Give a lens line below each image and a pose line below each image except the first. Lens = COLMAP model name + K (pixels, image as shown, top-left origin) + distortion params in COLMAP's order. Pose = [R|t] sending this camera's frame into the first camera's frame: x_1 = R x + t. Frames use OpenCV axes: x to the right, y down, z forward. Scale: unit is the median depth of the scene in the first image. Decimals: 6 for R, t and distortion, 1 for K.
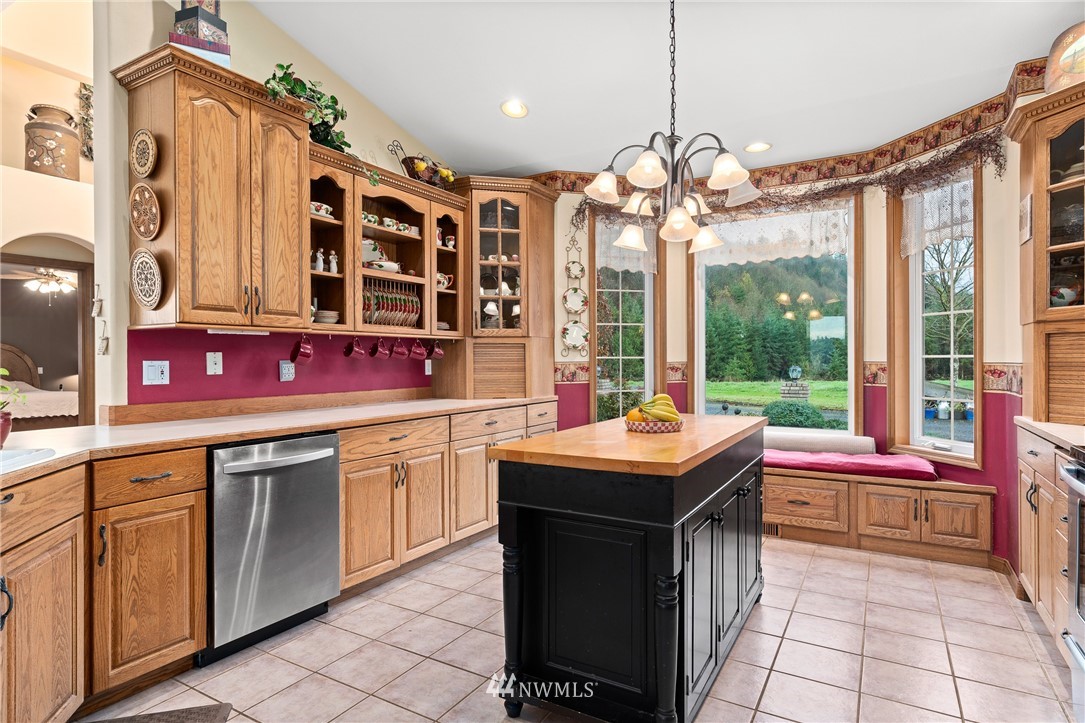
lens RADIAL K [[588.8, 0, 538.0], [0, 588.8, 360.6], [0, 0, 1]] dist [0.000039, 0.003308]
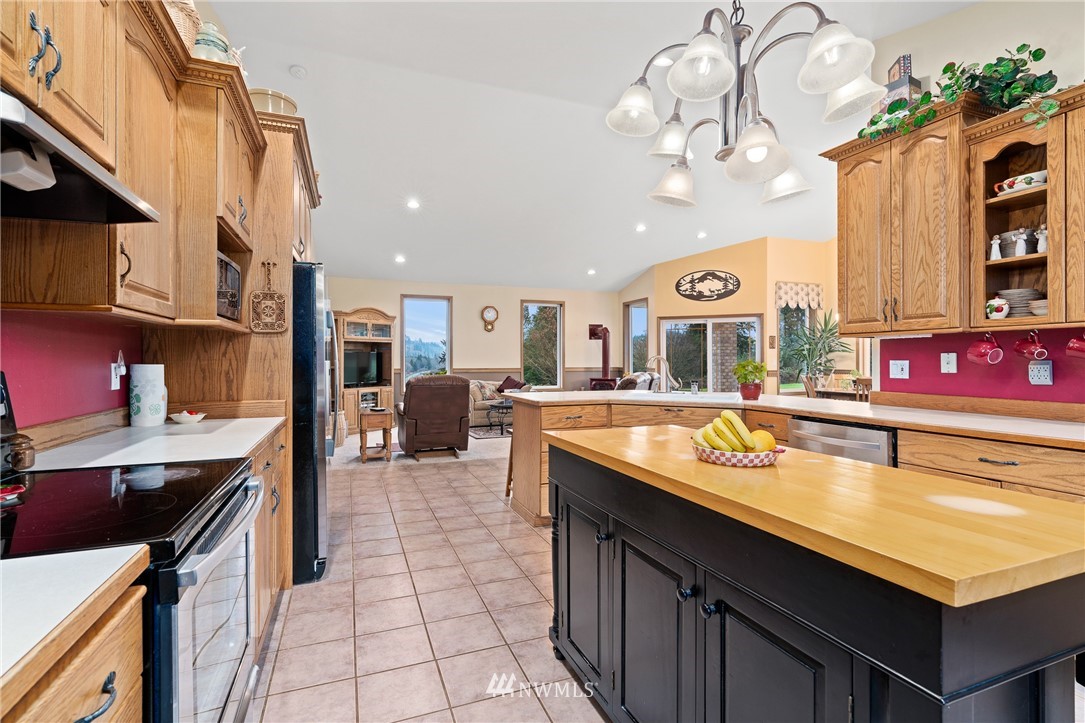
lens RADIAL K [[491.3, 0, 539.9], [0, 491.3, 362.4], [0, 0, 1]] dist [-0.010260, 0.001463]
pose [[-0.624608, 0.009136, -0.780885, 0.586710], [0.002038, 0.999947, 0.010069, -0.006554], [0.780935, 0.004698, -0.624594, 0.864860]]
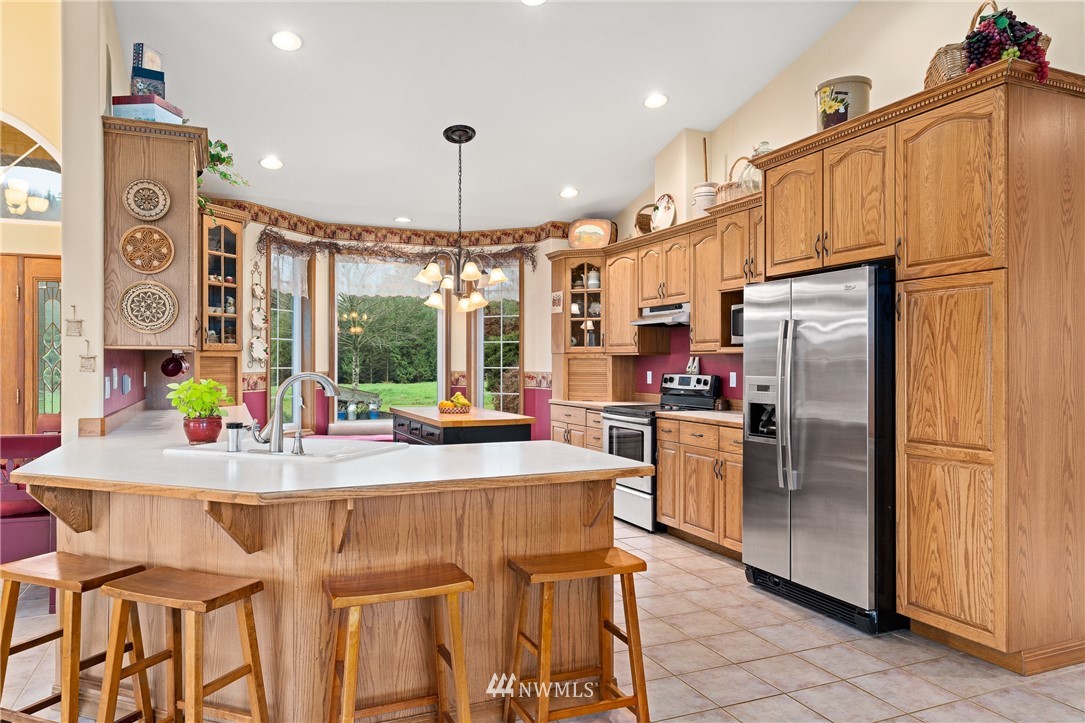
lens RADIAL K [[737.7, 0, 542.7], [0, 737.7, 362.2], [0, 0, 1]] dist [-0.000351, 0.002296]
pose [[0.590281, 0.003367, 0.807191, -1.059309], [-0.001619, 0.999994, -0.002987, -0.020261], [-0.807196, 0.000456, 0.590283, -0.387694]]
